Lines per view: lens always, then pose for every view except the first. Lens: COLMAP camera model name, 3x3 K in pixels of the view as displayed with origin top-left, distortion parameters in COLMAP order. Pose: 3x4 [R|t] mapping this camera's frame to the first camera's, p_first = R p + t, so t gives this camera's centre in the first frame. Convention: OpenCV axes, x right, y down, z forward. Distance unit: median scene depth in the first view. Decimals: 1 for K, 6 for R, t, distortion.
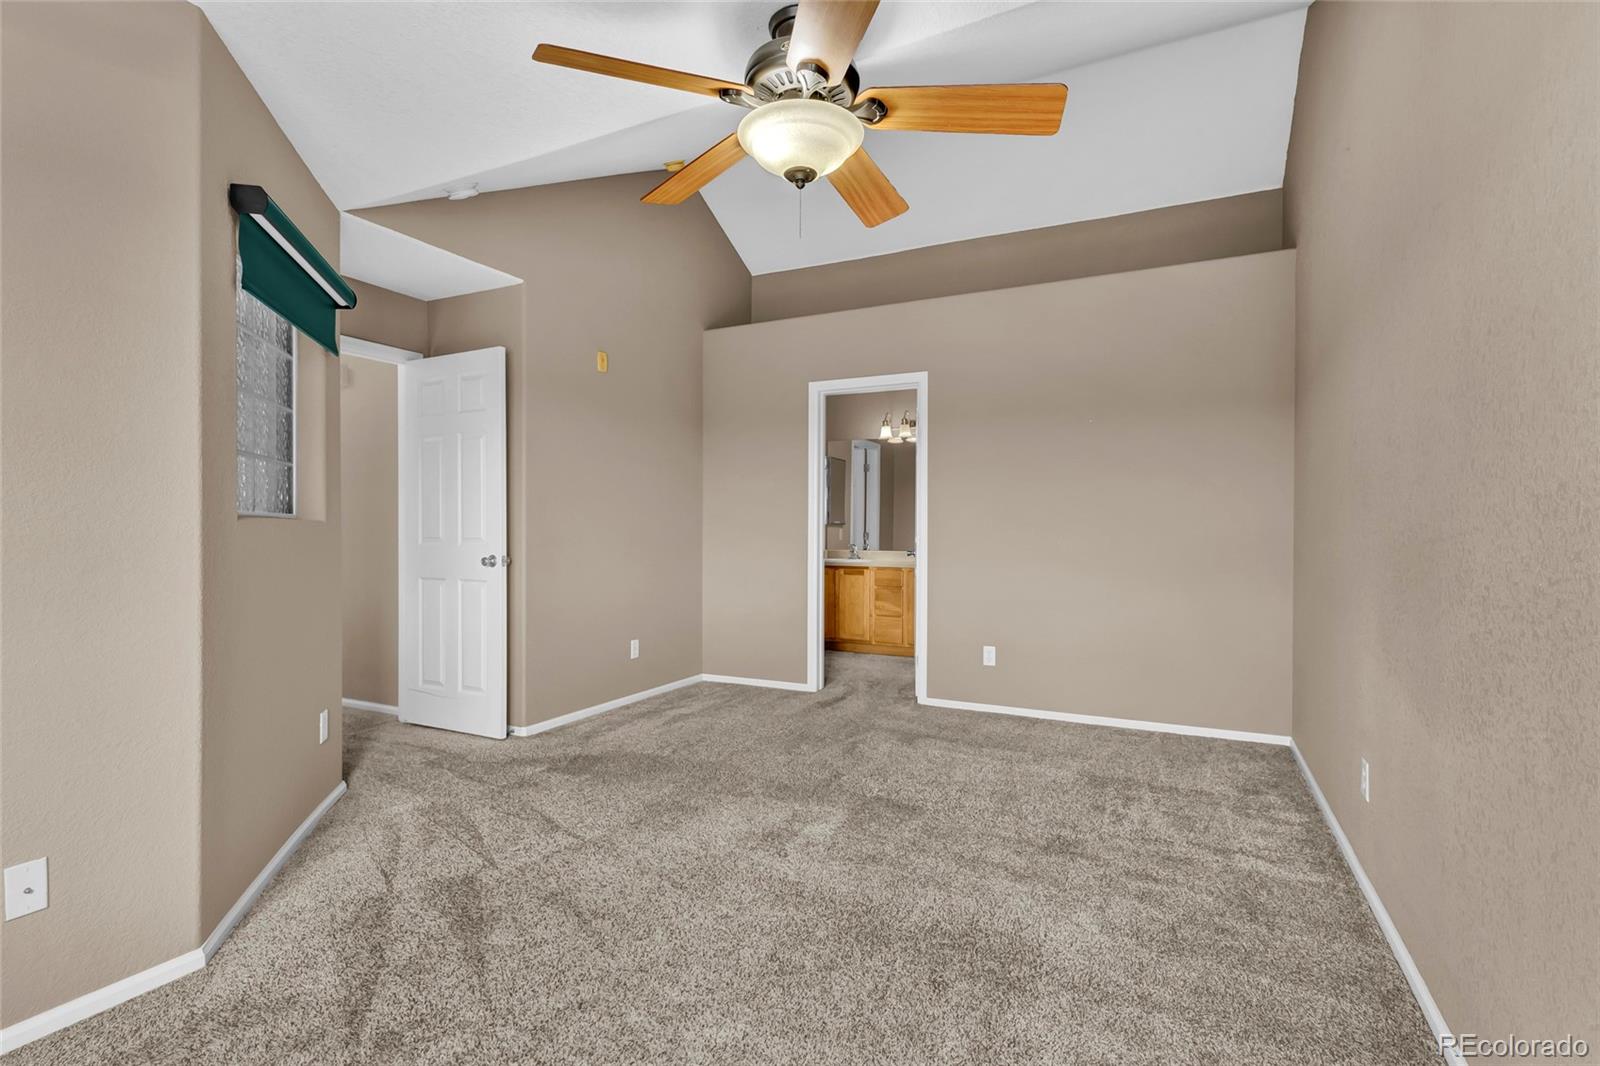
lens RADIAL K [[750.6, 0, 800.0], [0, 750.6, 533.2], [0, 0, 1]] dist [0.000642, 0.001409]
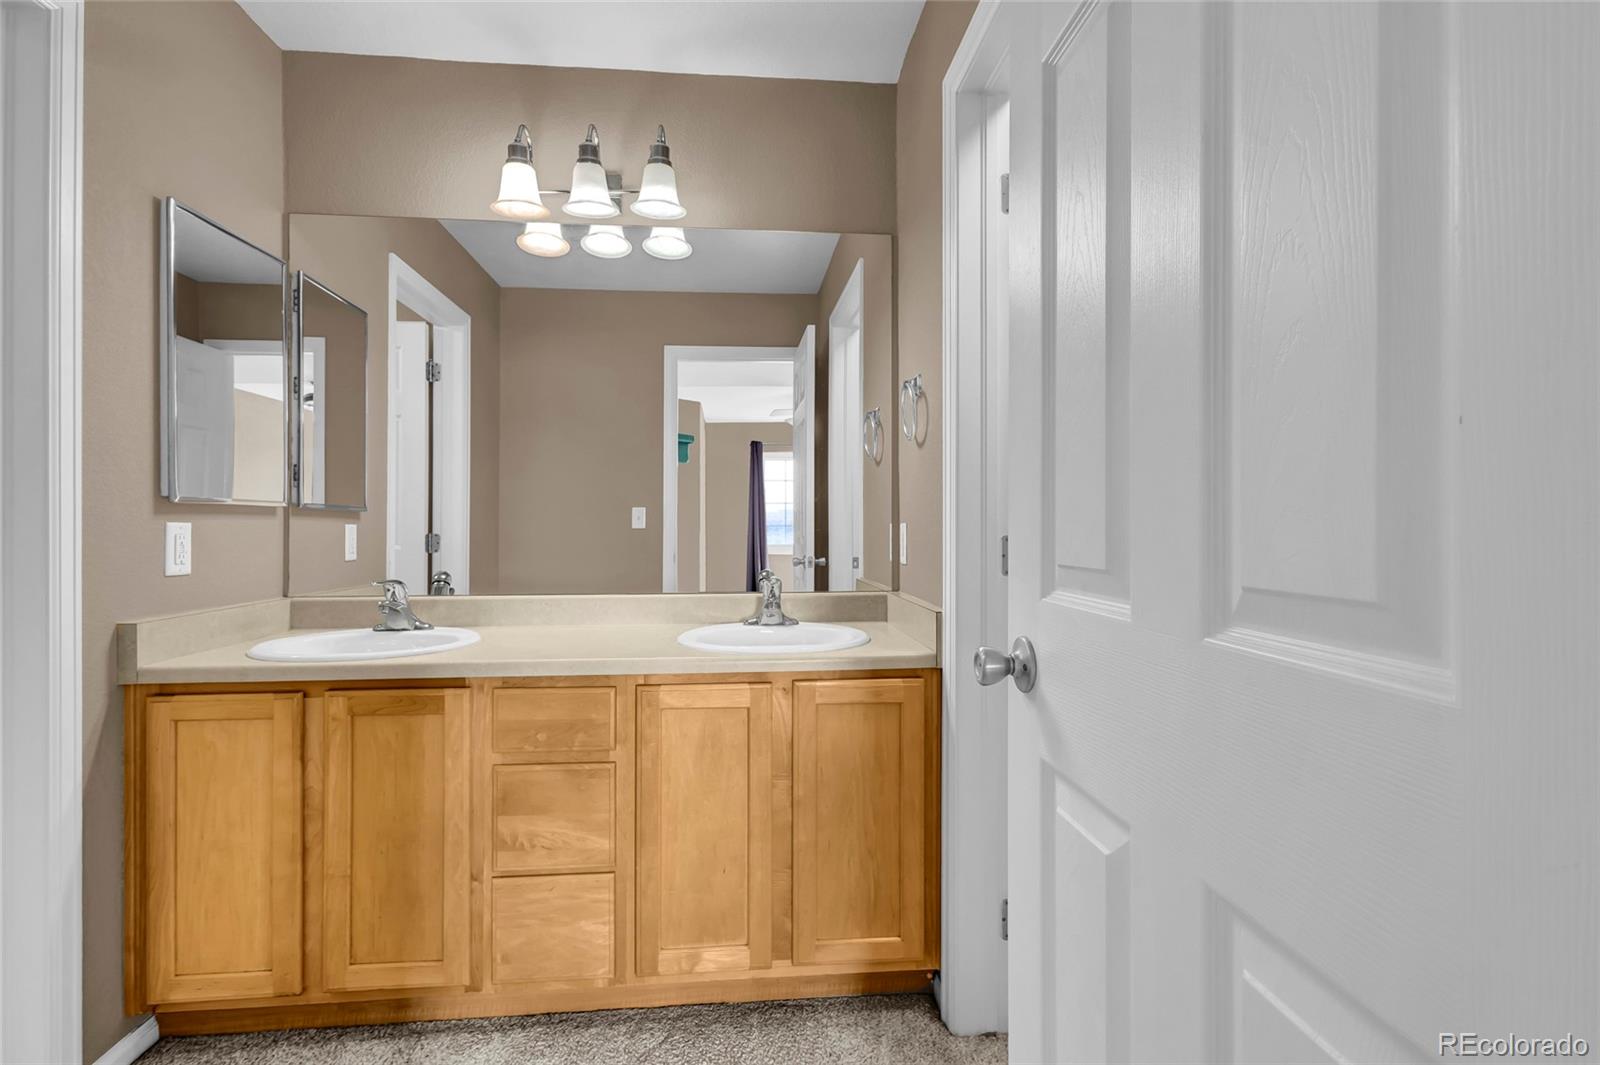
lens RADIAL K [[750.6, 0, 795.5], [0, 750.6, 530.1], [0, 0, 1]] dist [0.000642, 0.001409]
pose [[0.848904, -0.008730, 0.528474, 0.051875], [0.009802, 0.999952, 0.000773, -0.003659], [-0.528456, 0.004524, 0.848949, 0.706068]]
